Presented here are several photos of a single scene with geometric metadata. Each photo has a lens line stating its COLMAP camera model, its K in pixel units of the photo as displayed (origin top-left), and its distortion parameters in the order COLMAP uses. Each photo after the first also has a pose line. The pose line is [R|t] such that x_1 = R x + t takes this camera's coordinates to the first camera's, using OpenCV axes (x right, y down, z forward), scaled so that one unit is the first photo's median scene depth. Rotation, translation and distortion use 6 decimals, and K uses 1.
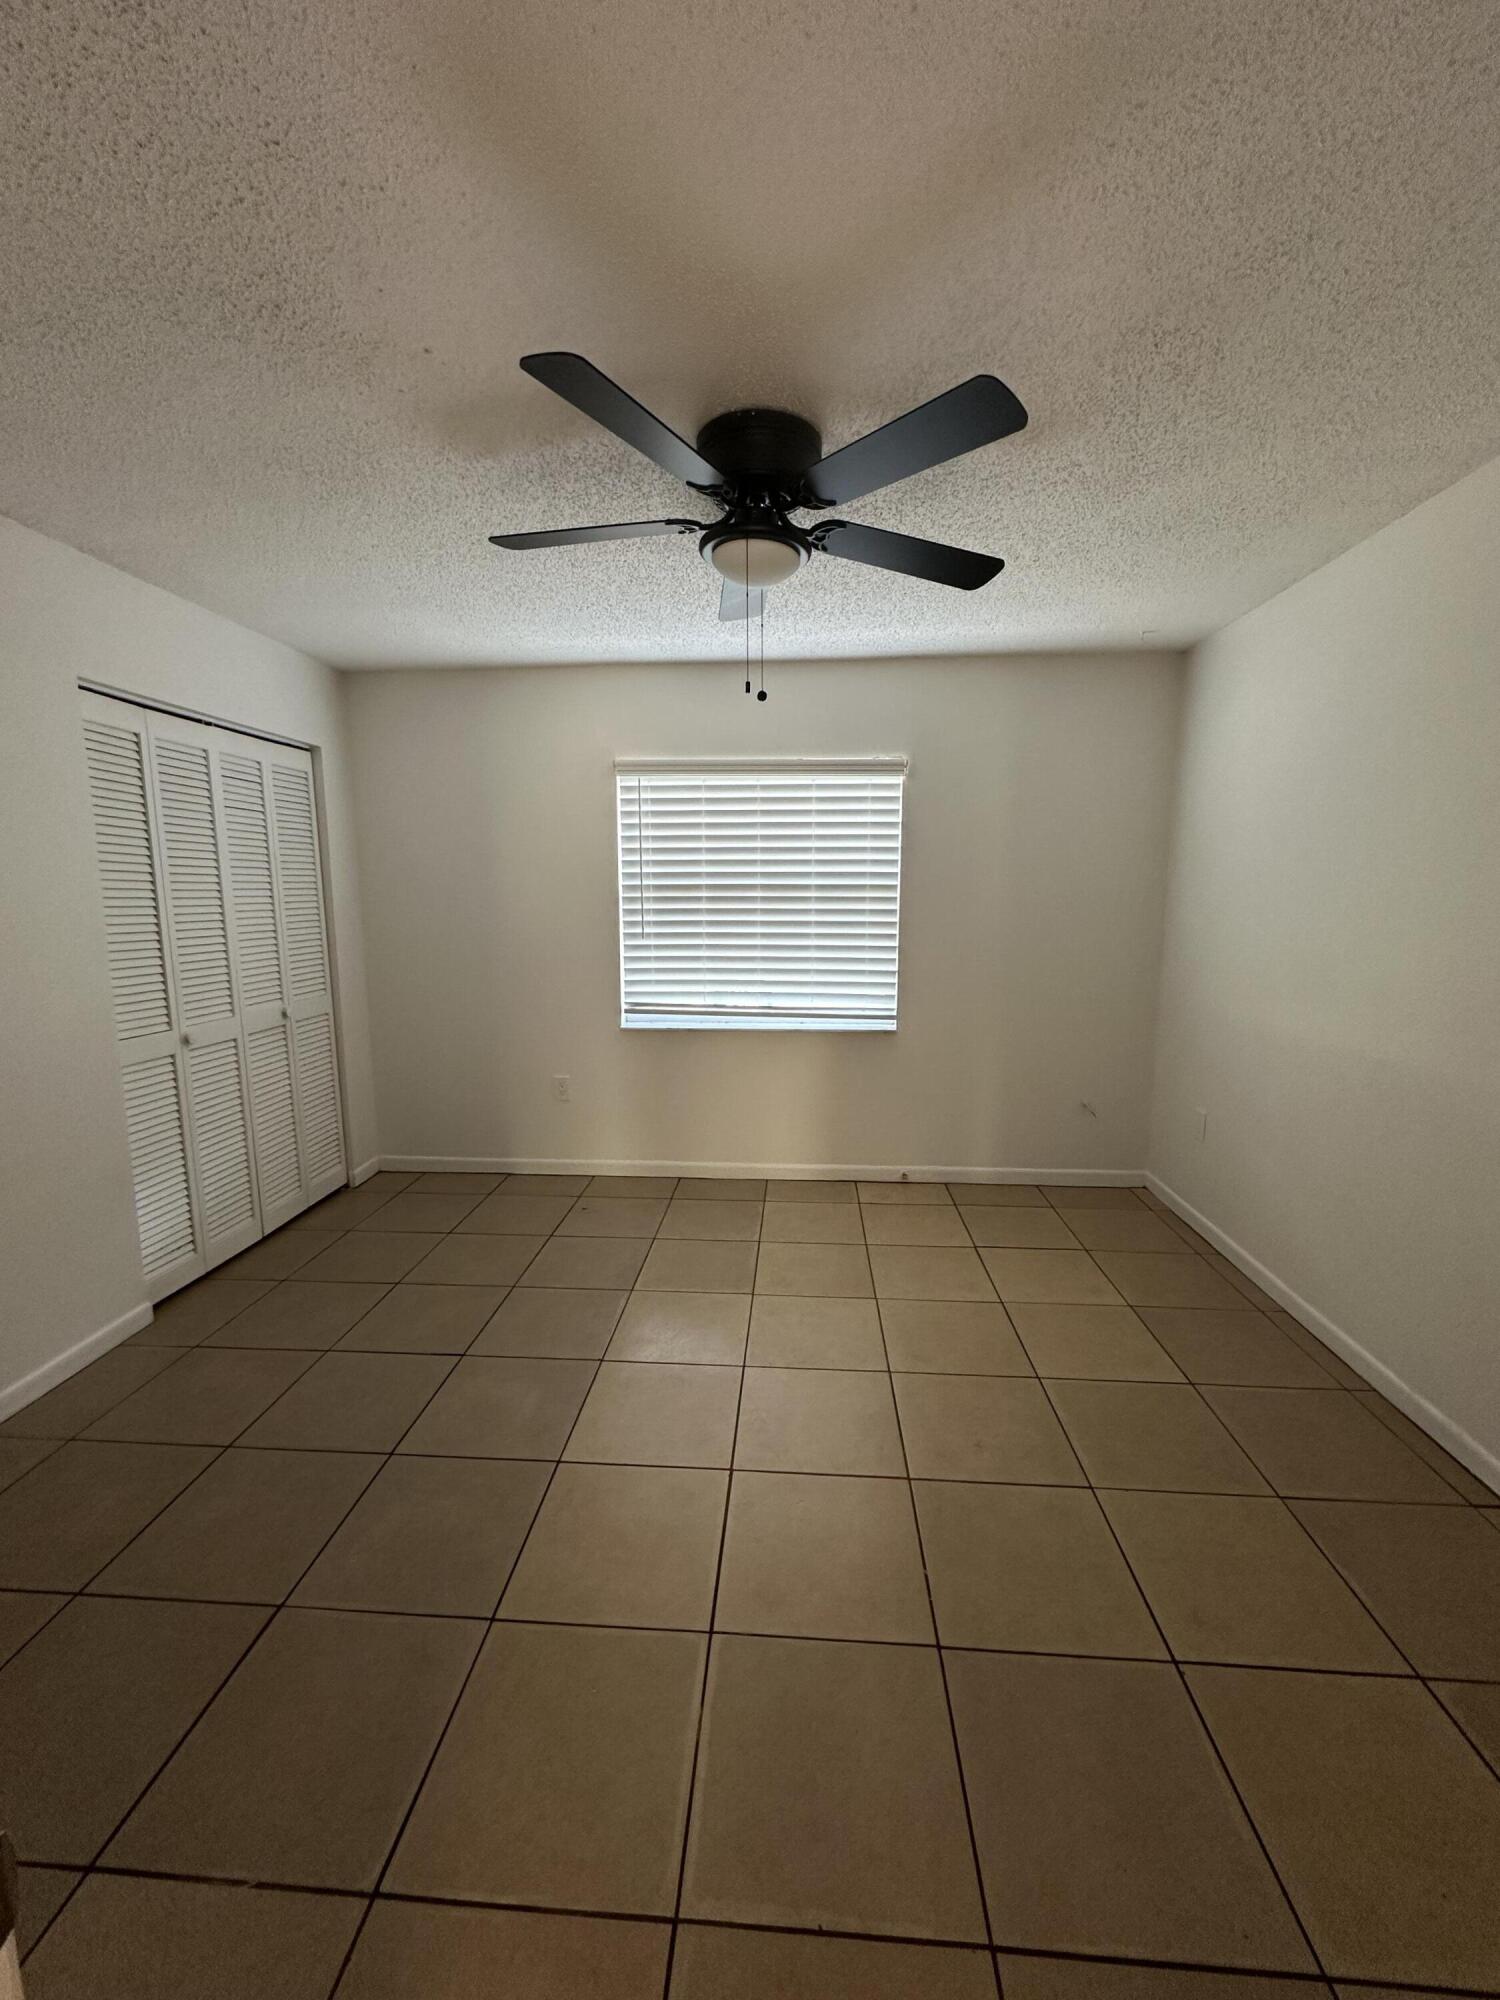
lens RADIAL K [[796.0, 0, 750.0], [0, 796.0, 1000.0], [0, 0, 1]] dist [-0.001146, 0.000068]
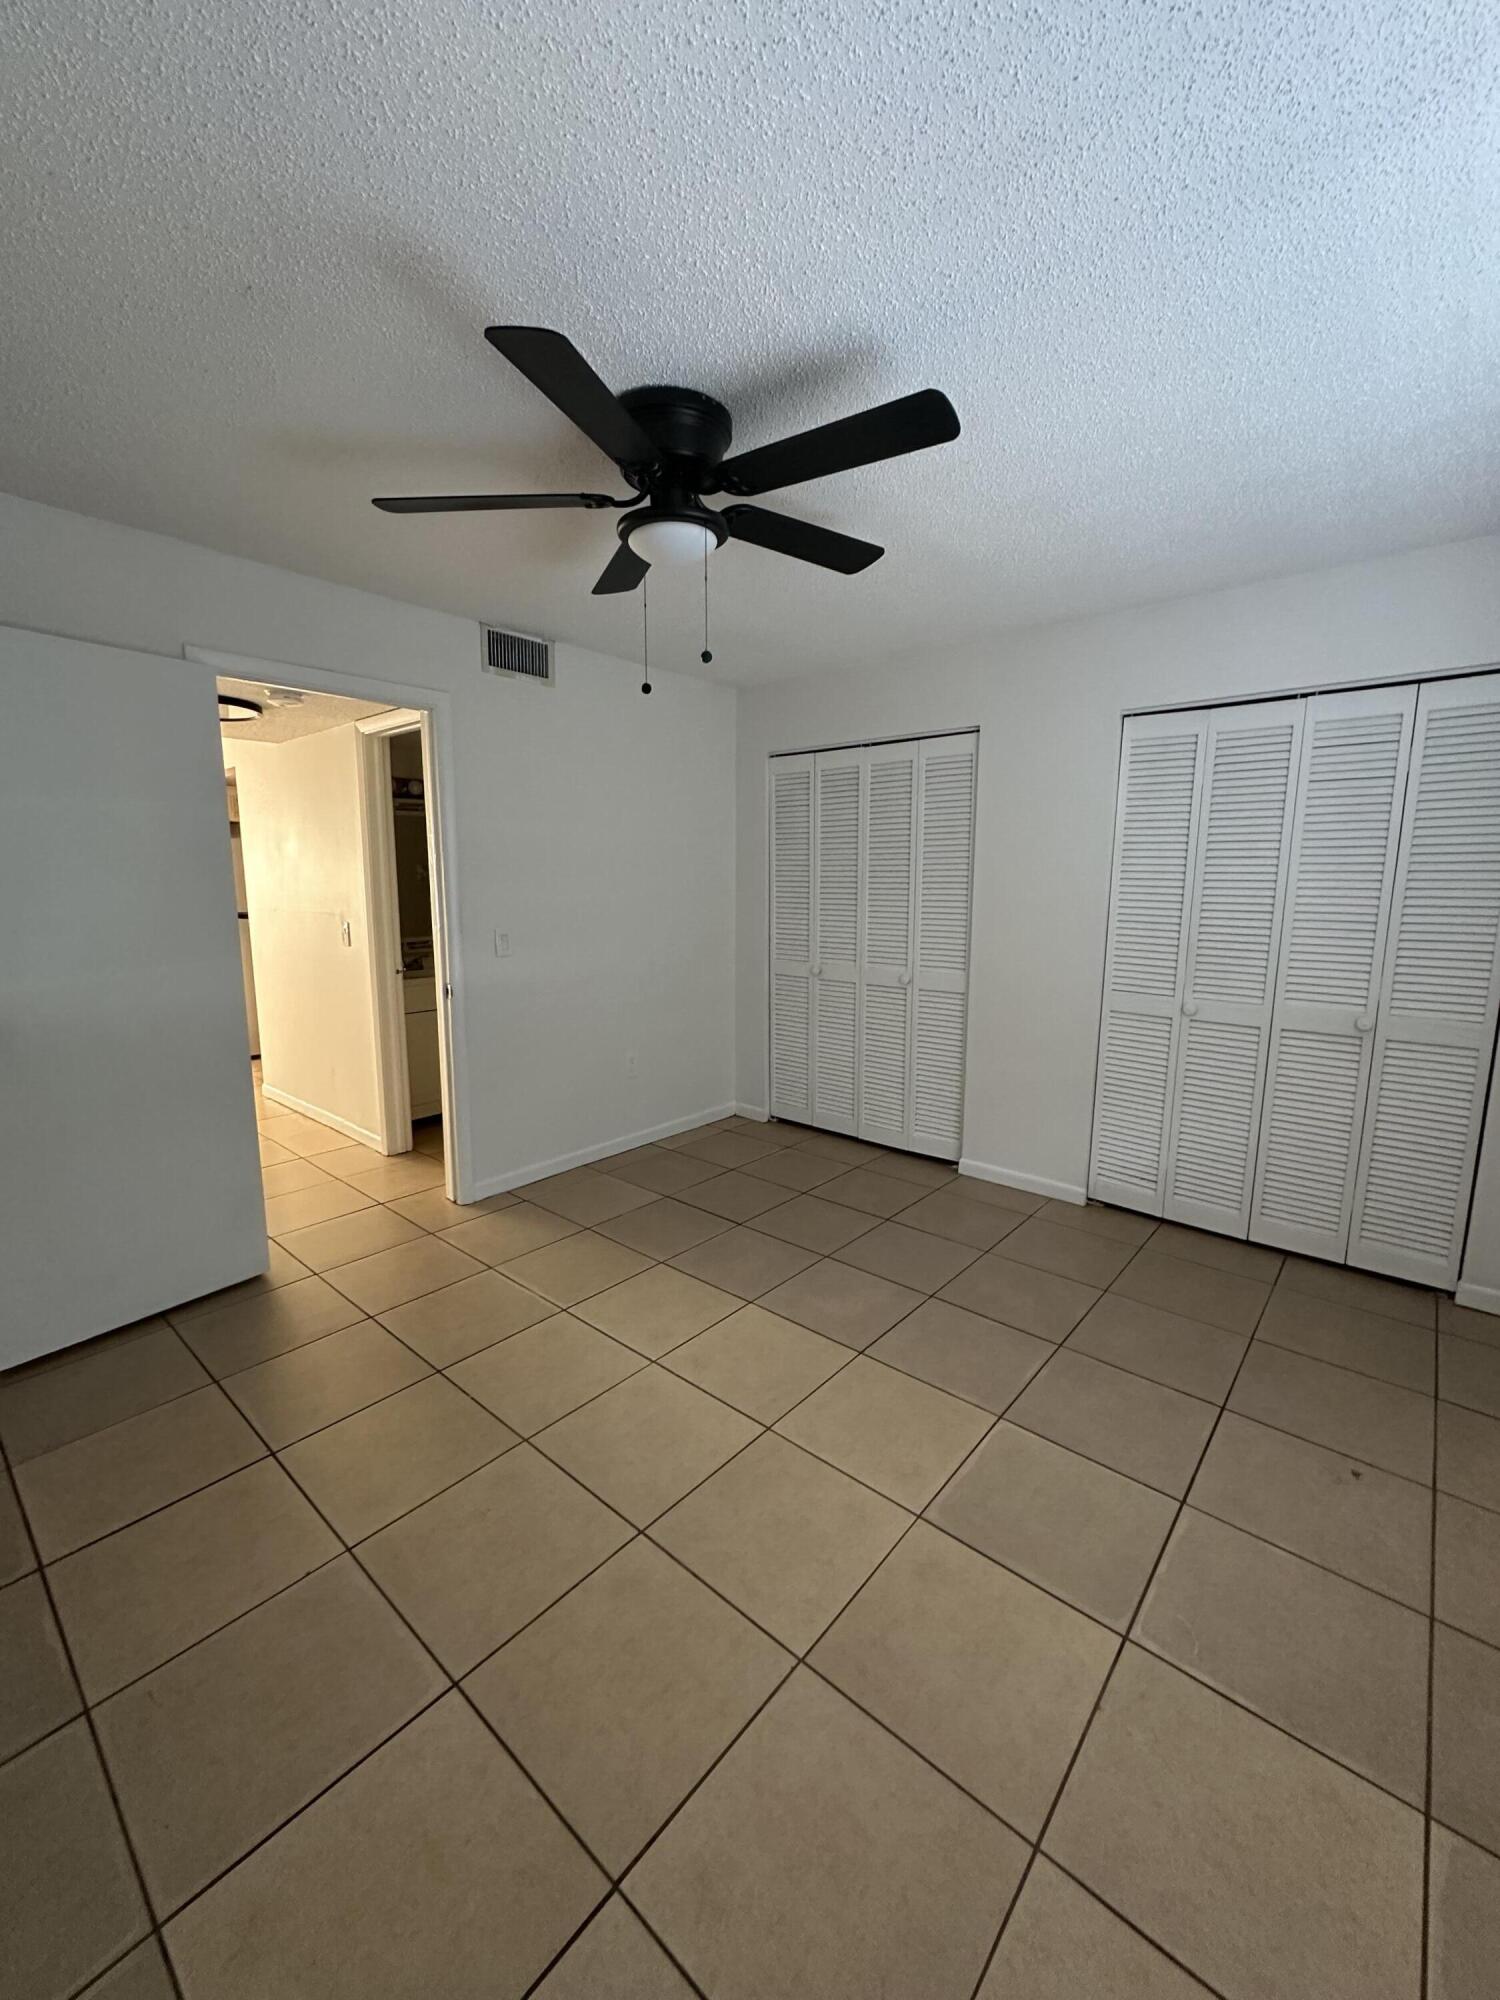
lens RADIAL K [[796.0, 0, 750.0], [0, 796.0, 1000.0], [0, 0, 1]] dist [-0.001146, 0.000068]
pose [[-0.599036, 0.124930, -0.790916, 0.473942], [-0.111315, 0.965169, 0.236764, -0.141488], [0.792947, 0.229871, -0.564264, 1.035282]]
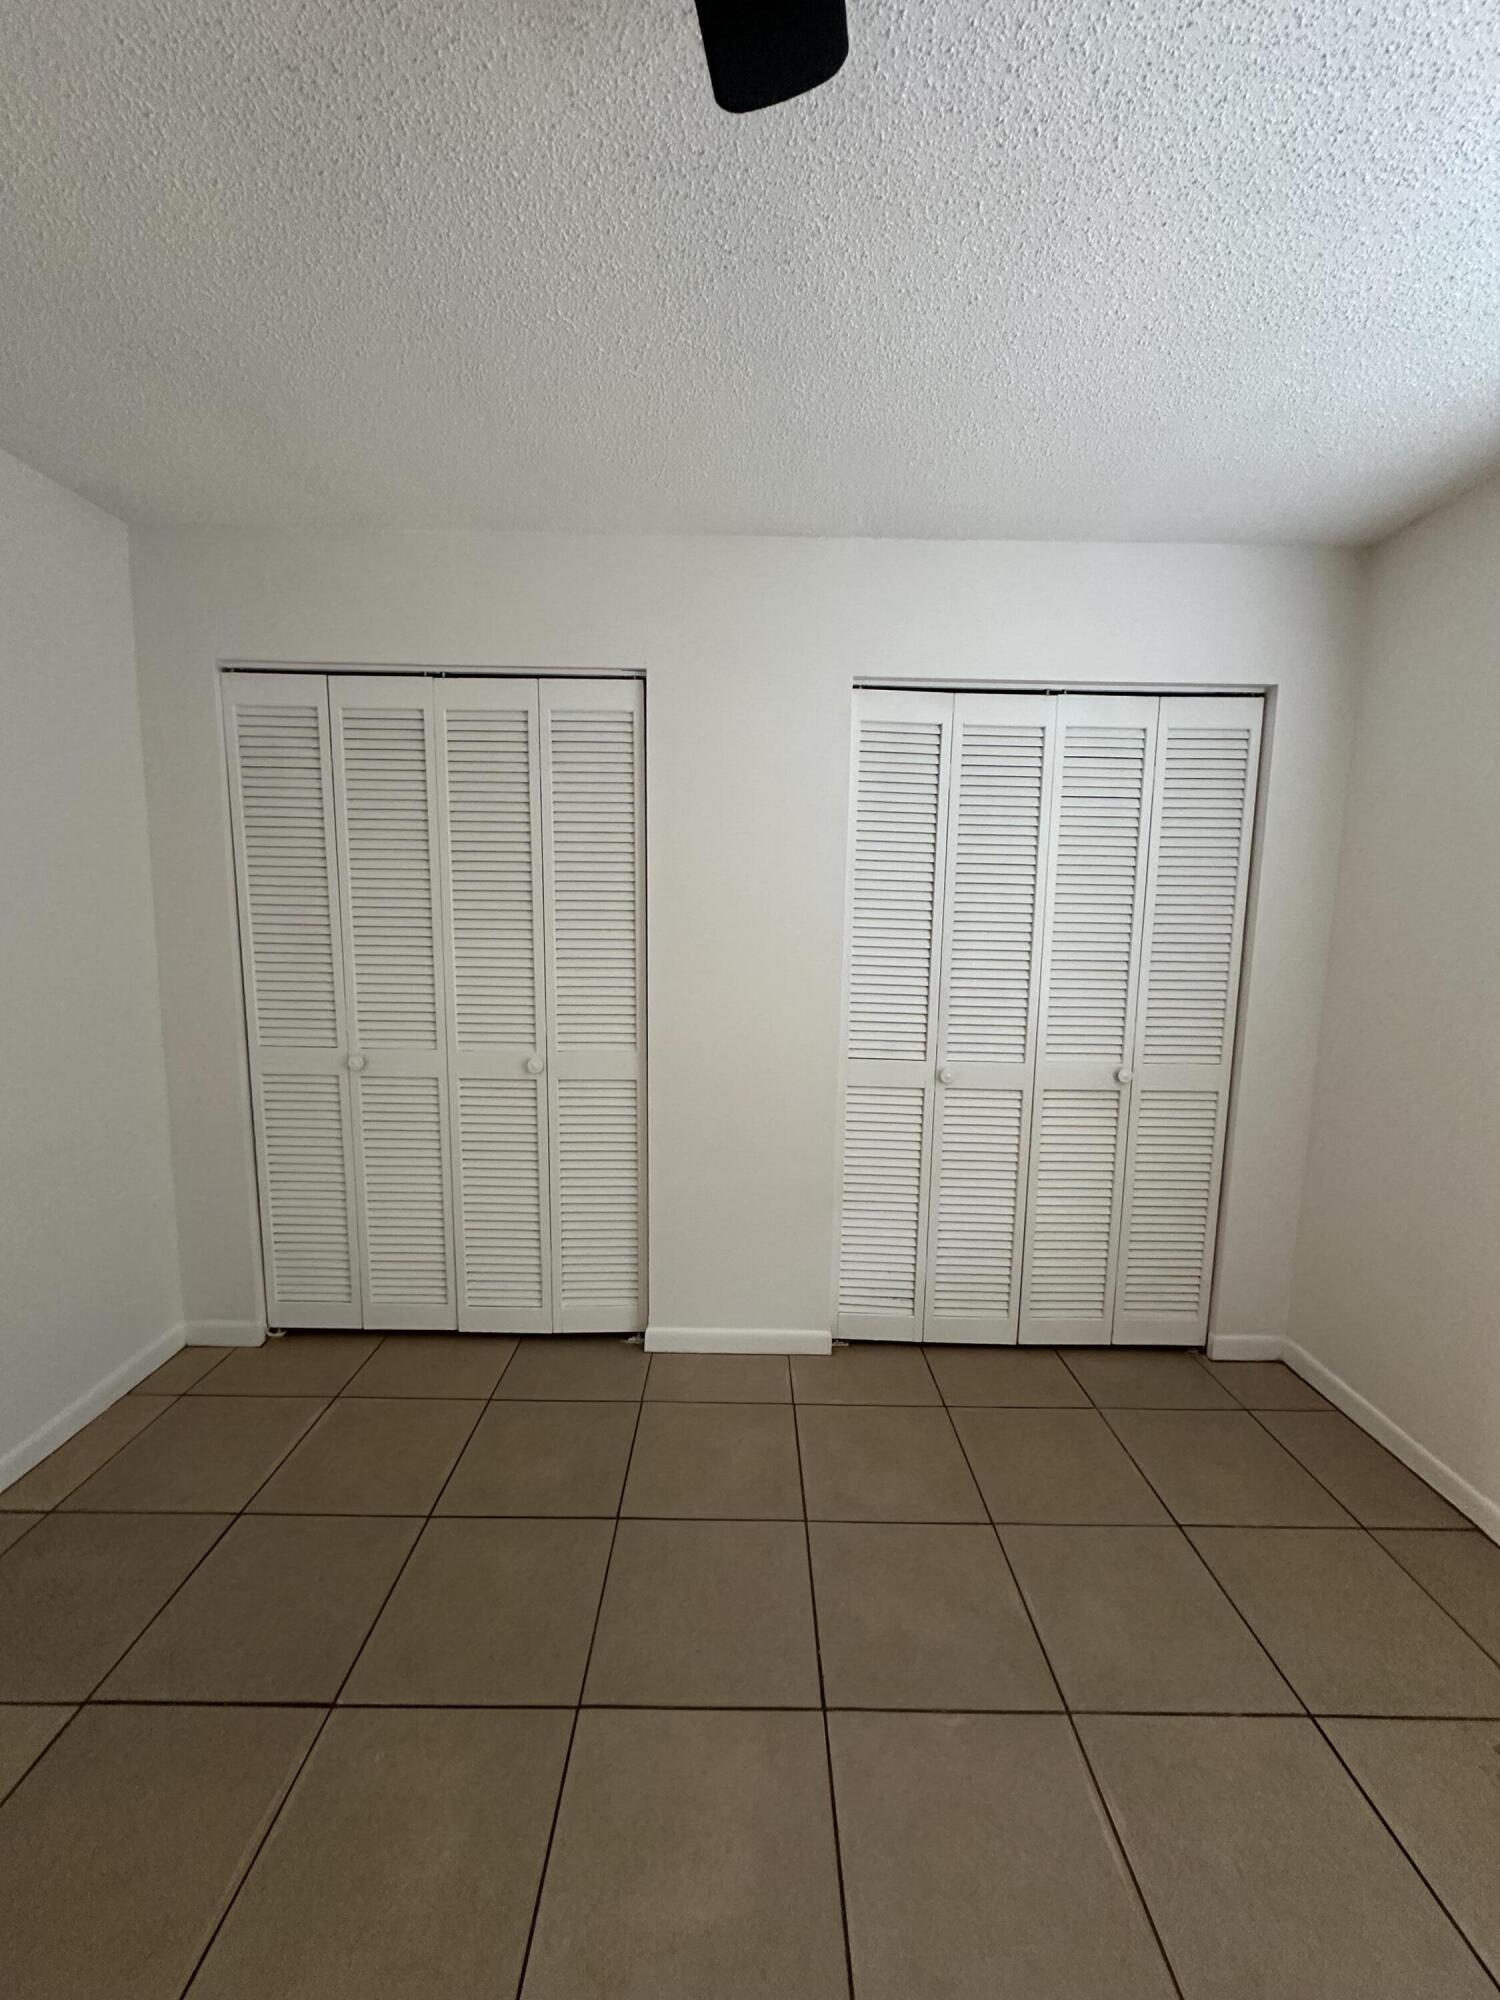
lens RADIAL K [[796.0, 0, 750.0], [0, 796.0, 1000.0], [0, 0, 1]] dist [-0.001146, 0.000068]
pose [[0.074701, 0.129842, -0.988717, 0.105740], [-0.156461, 0.980733, 0.116972, -0.089545], [0.984855, 0.145958, 0.093577, 0.638917]]
